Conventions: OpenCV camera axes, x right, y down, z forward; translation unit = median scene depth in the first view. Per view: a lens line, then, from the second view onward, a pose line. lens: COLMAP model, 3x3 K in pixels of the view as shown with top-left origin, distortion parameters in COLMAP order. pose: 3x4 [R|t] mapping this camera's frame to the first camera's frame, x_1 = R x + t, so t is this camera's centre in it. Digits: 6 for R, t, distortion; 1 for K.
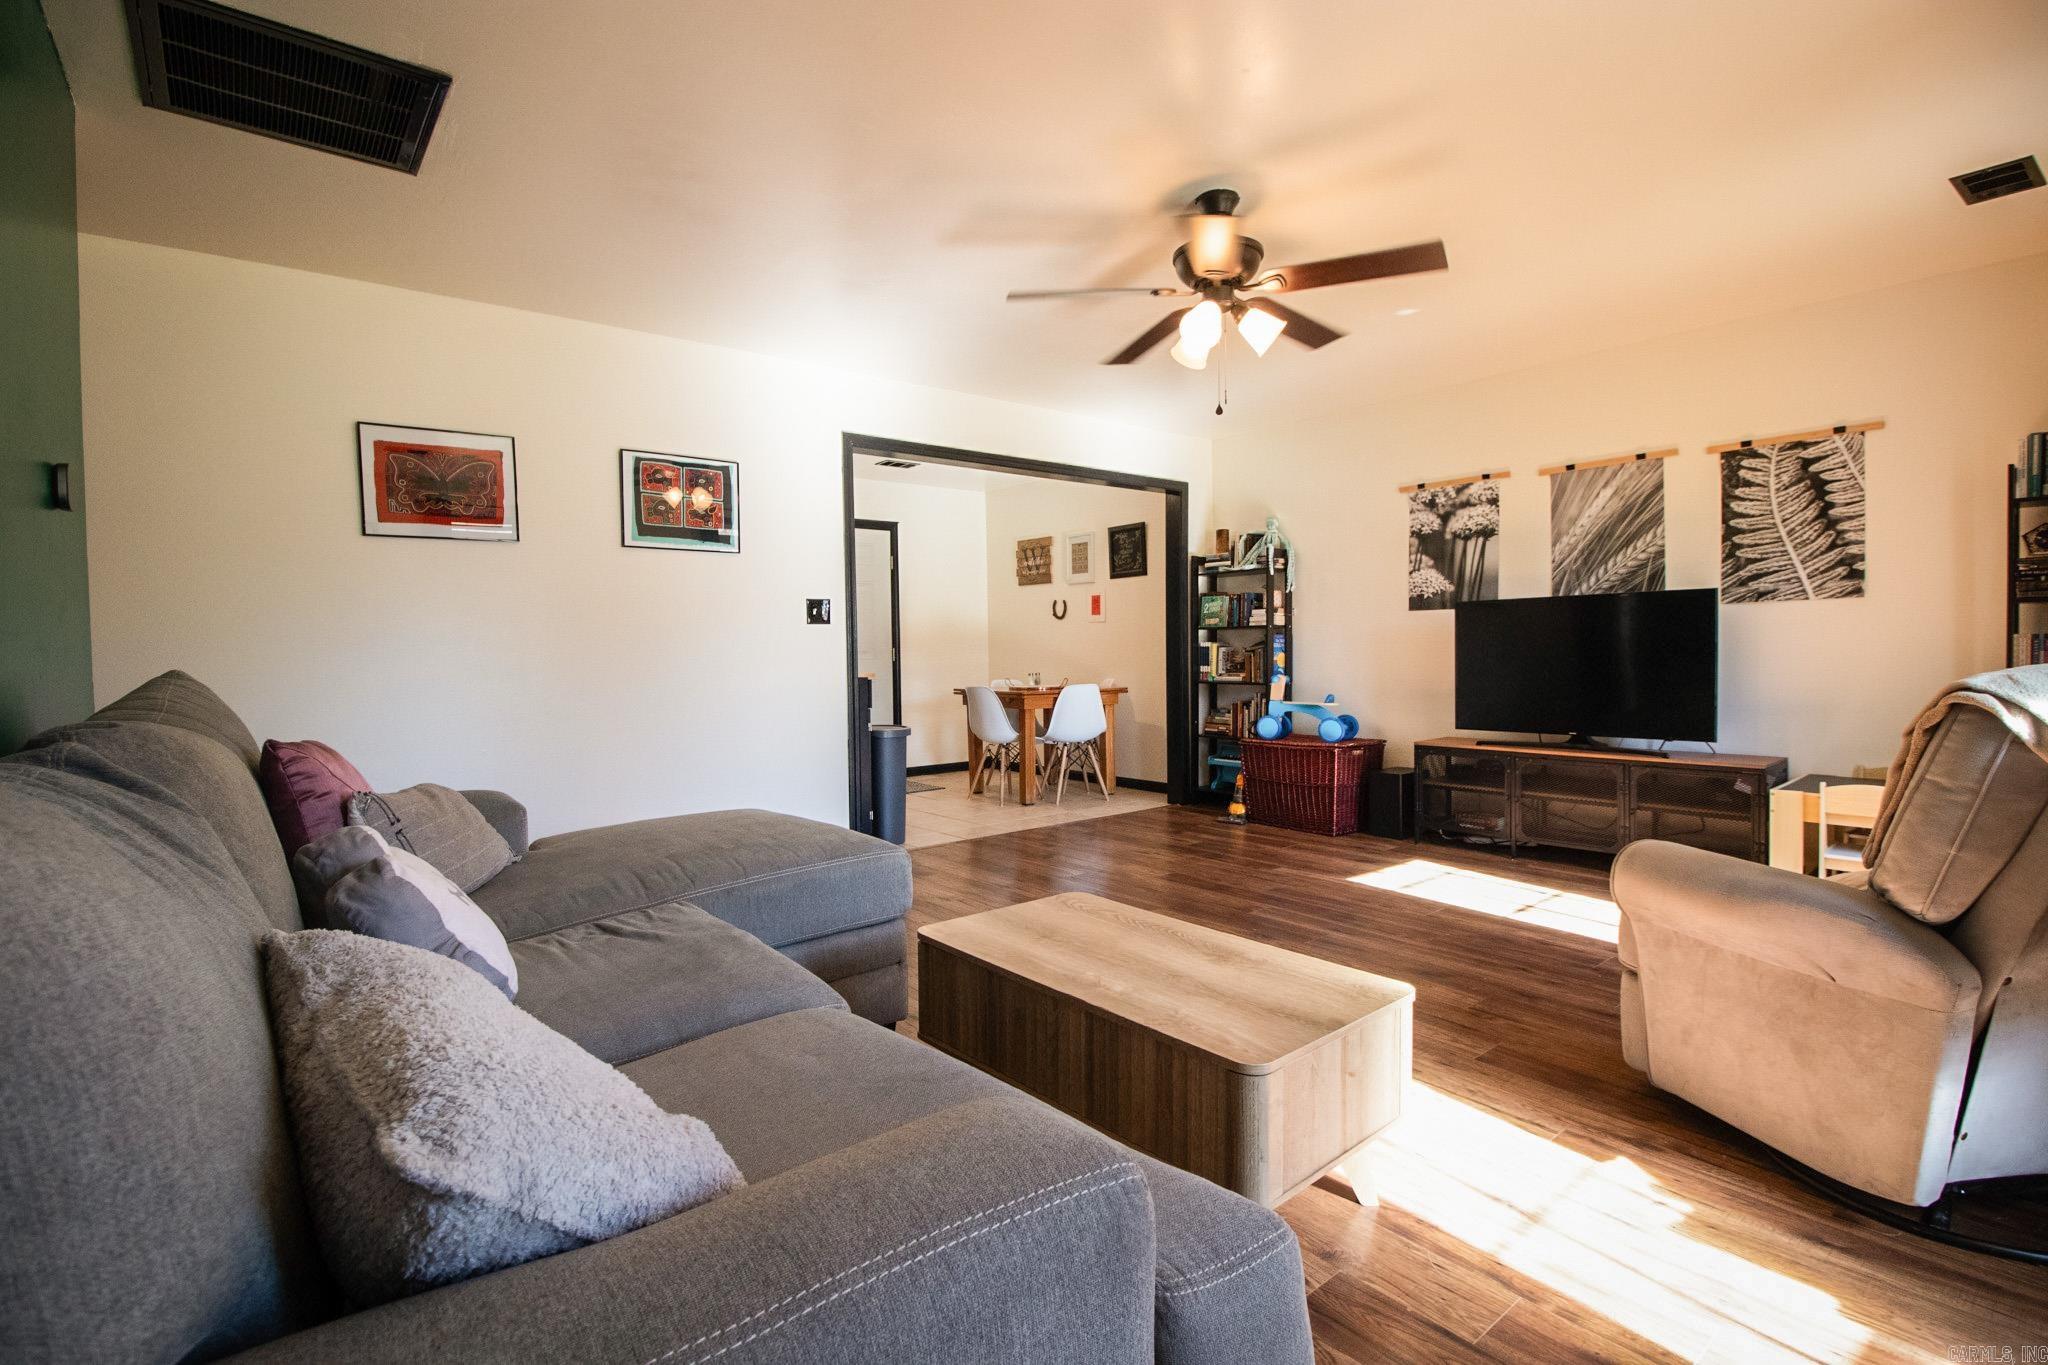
lens RADIAL K [[949.7, 0, 1024.0], [0, 949.7, 682.5], [0, 0, 1]] dist [0.004240, -0.013798]
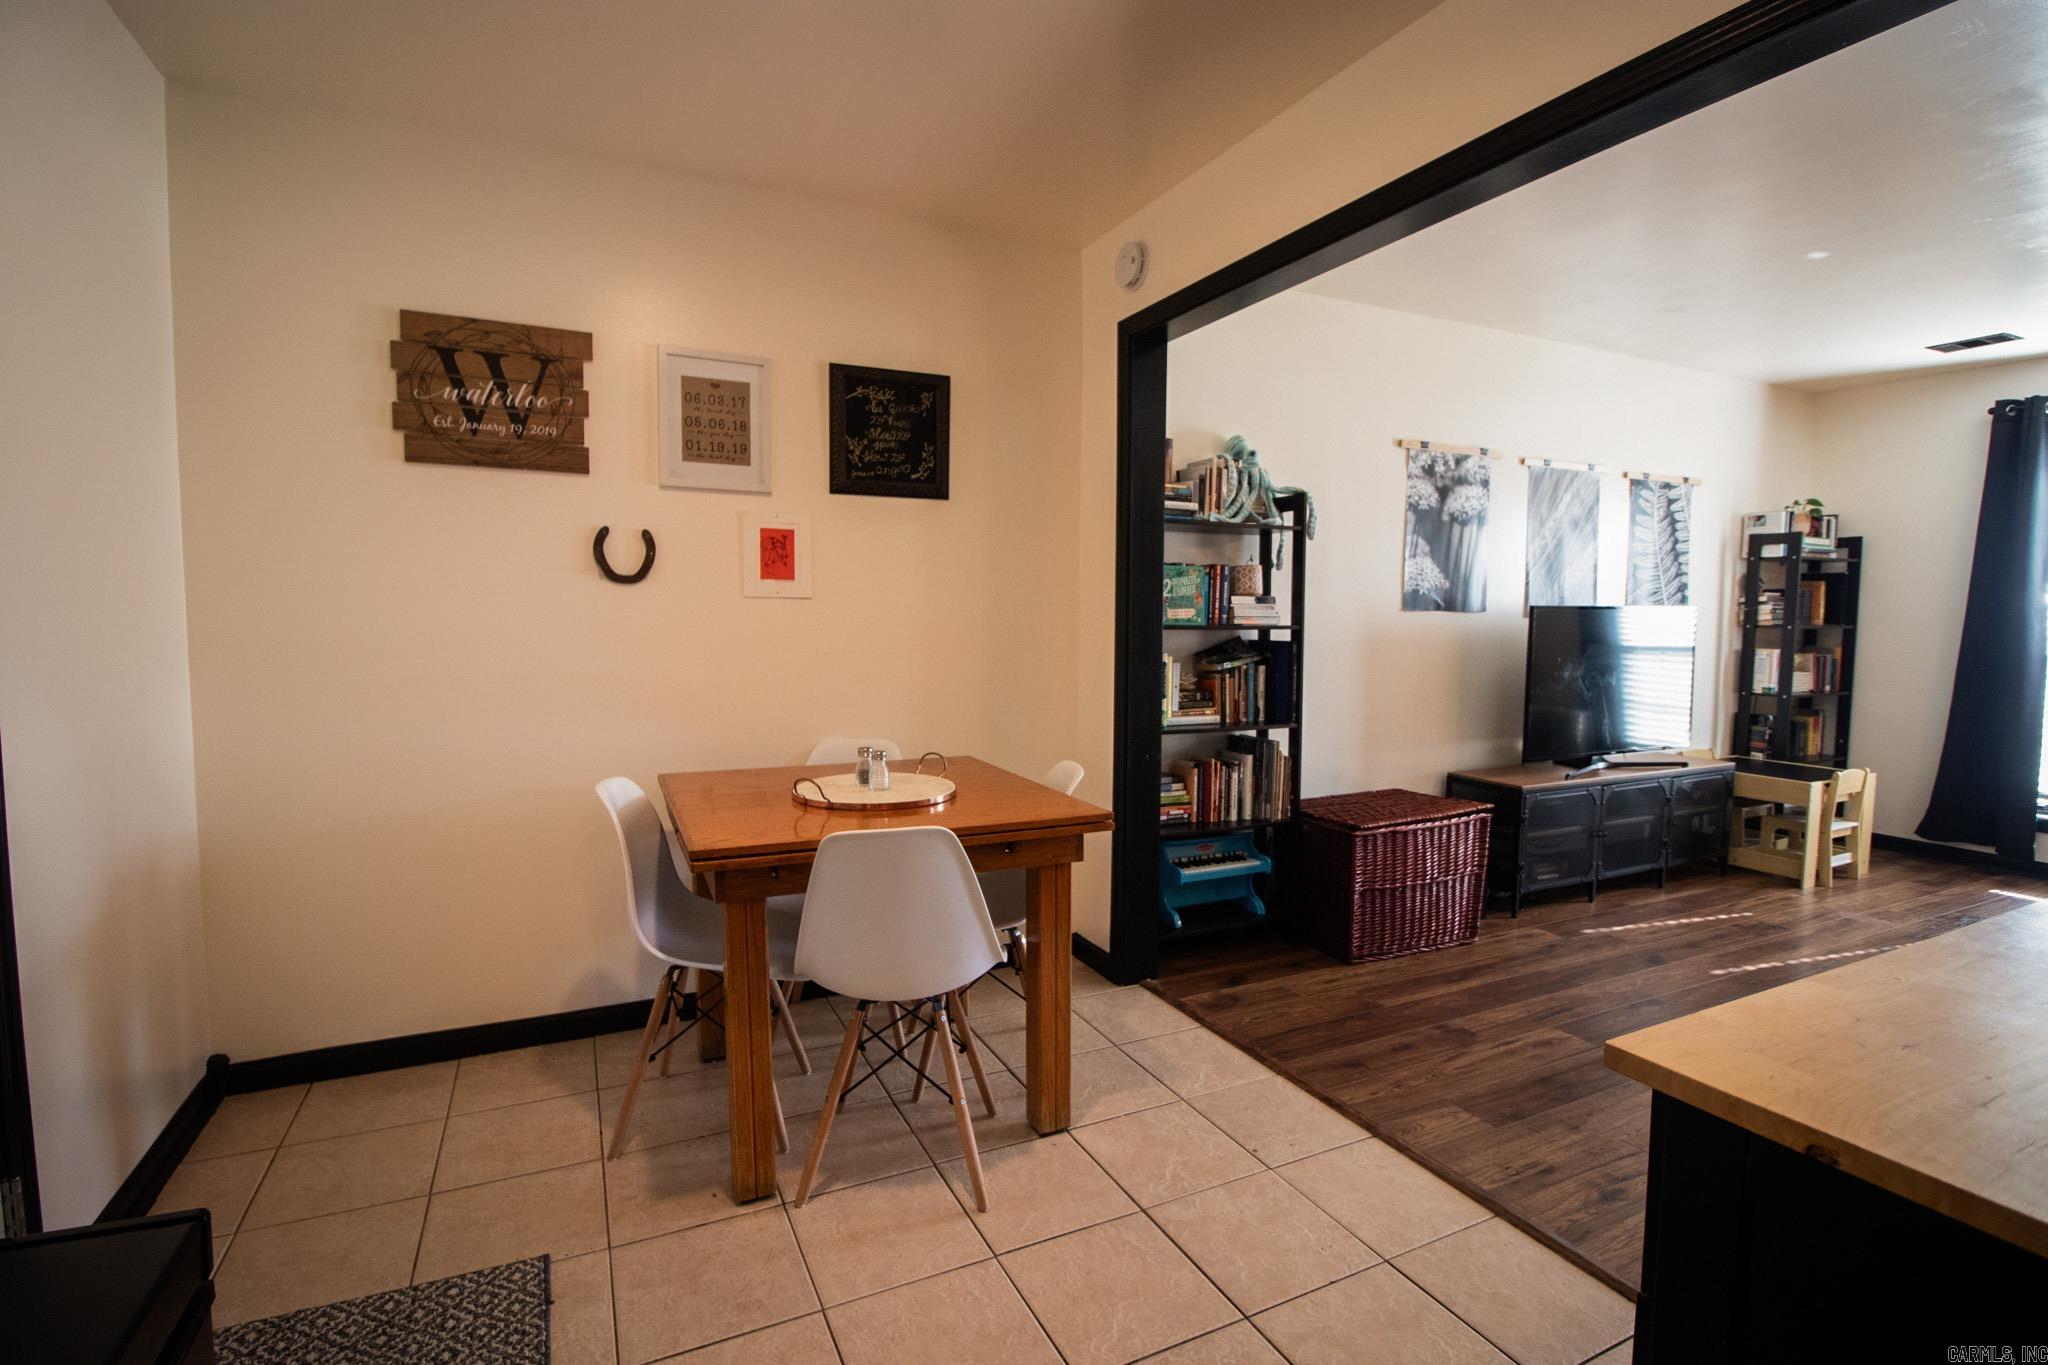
lens RADIAL K [[976.3, 0, 1019.0], [0, 976.3, 687.3], [0, 0, 1]] dist [0.000150, -0.014423]
pose [[0.218092, -0.055844, 0.974329, -0.475251], [0.025735, 0.998343, 0.051460, -0.073720], [-0.975589, 0.013851, 0.219167, 1.326676]]
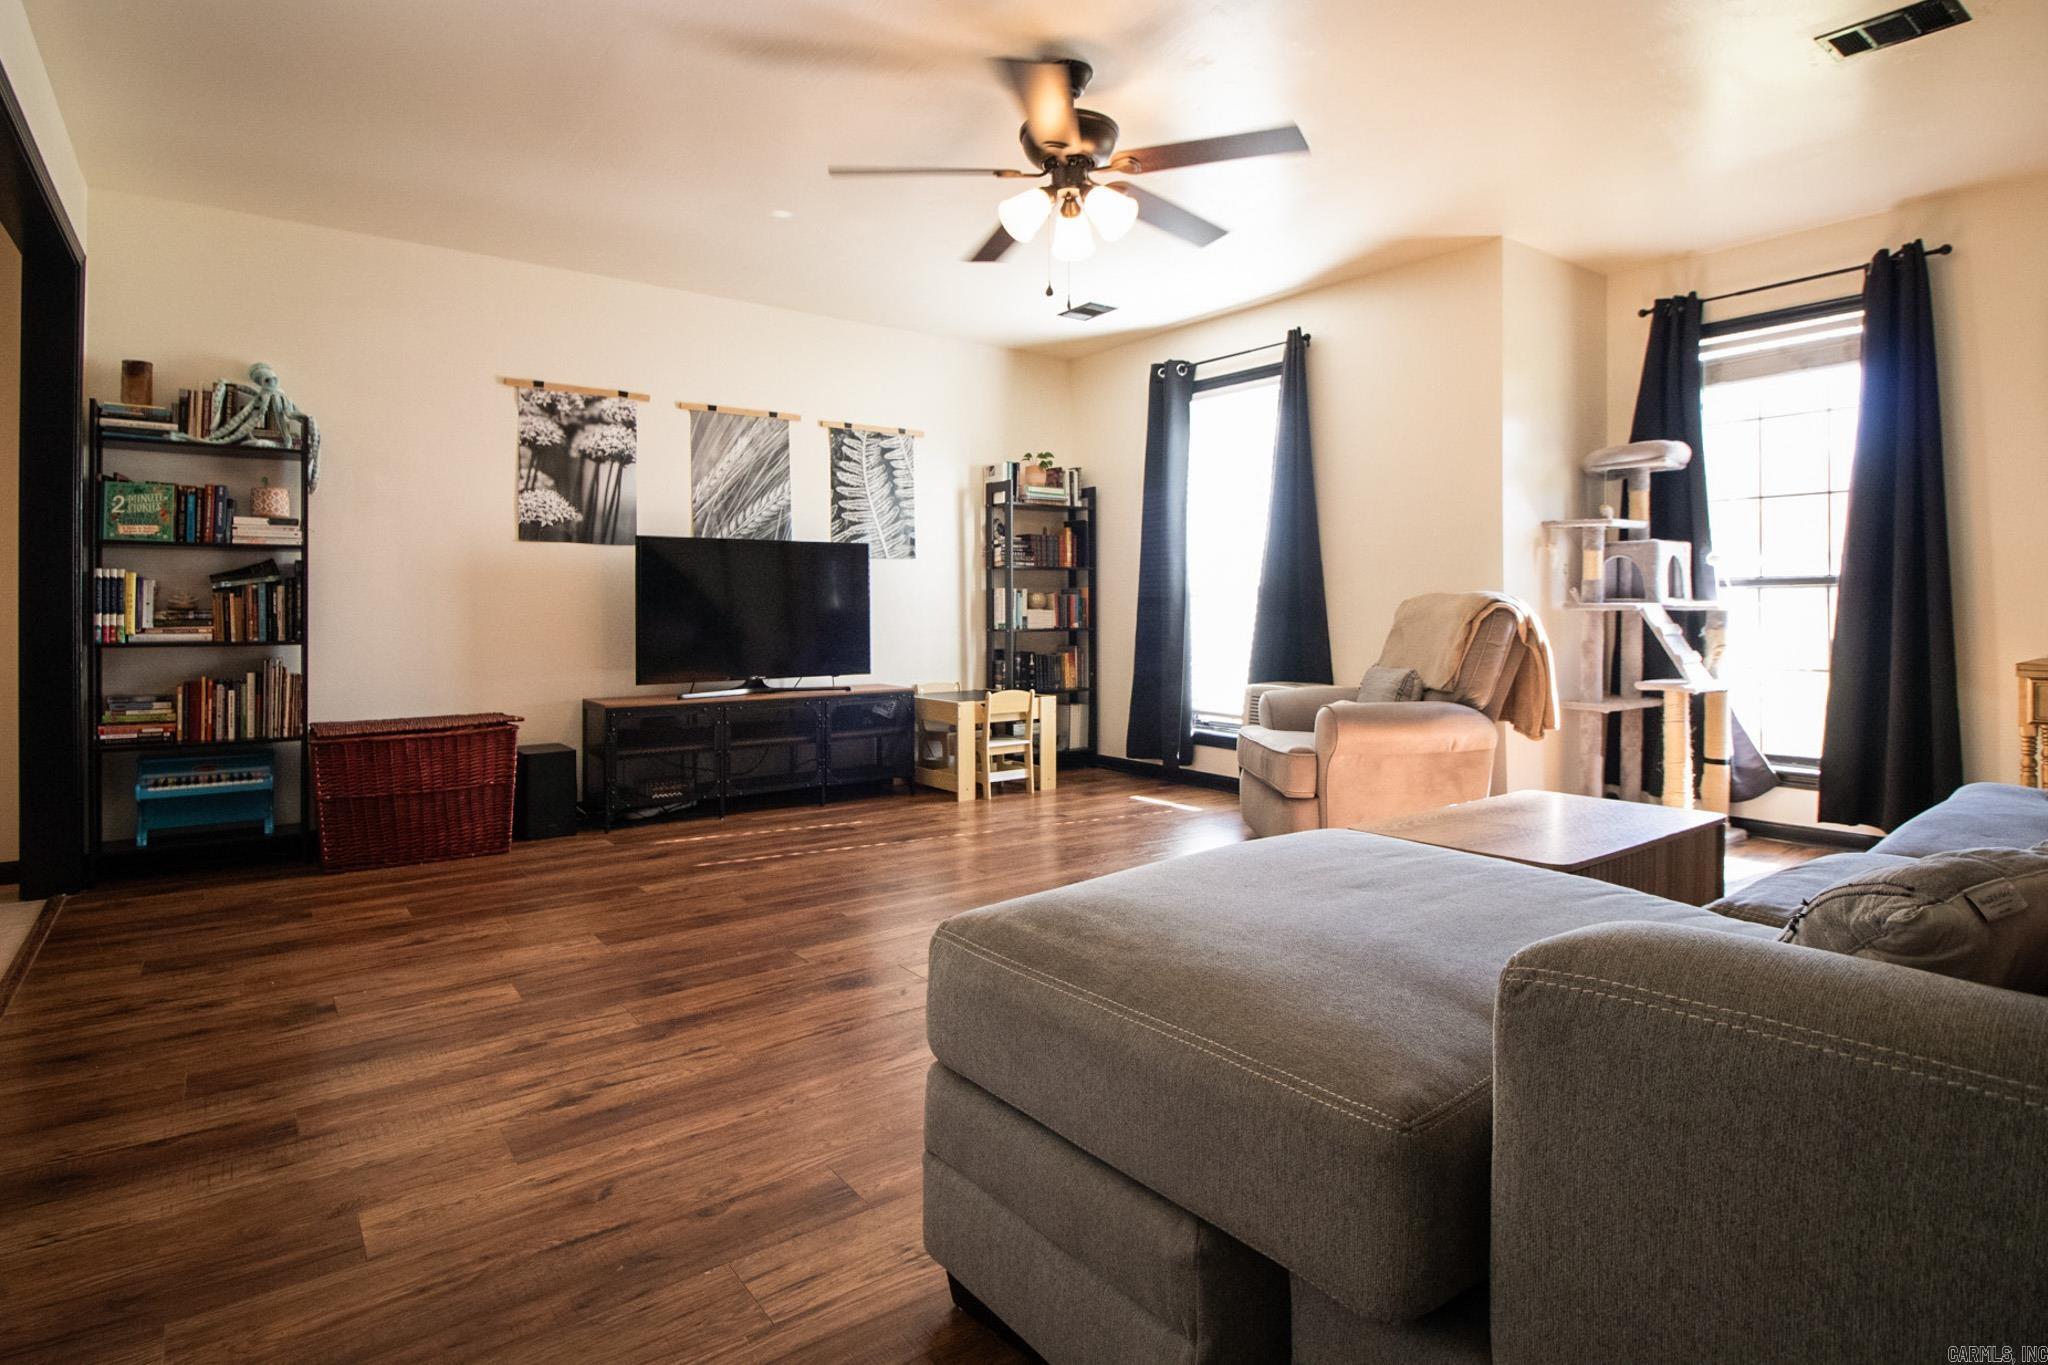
lens RADIAL K [[1050.2, 0, 1029.8], [0, 1050.2, 612.6], [0, 0, 1]] dist [-0.000129, 0.000226]
pose [[0.031728, 0.010877, 0.999437, -0.505409], [0.035119, 0.999311, -0.011990, 0.008610], [-0.998879, 0.035479, 0.031324, 0.663182]]
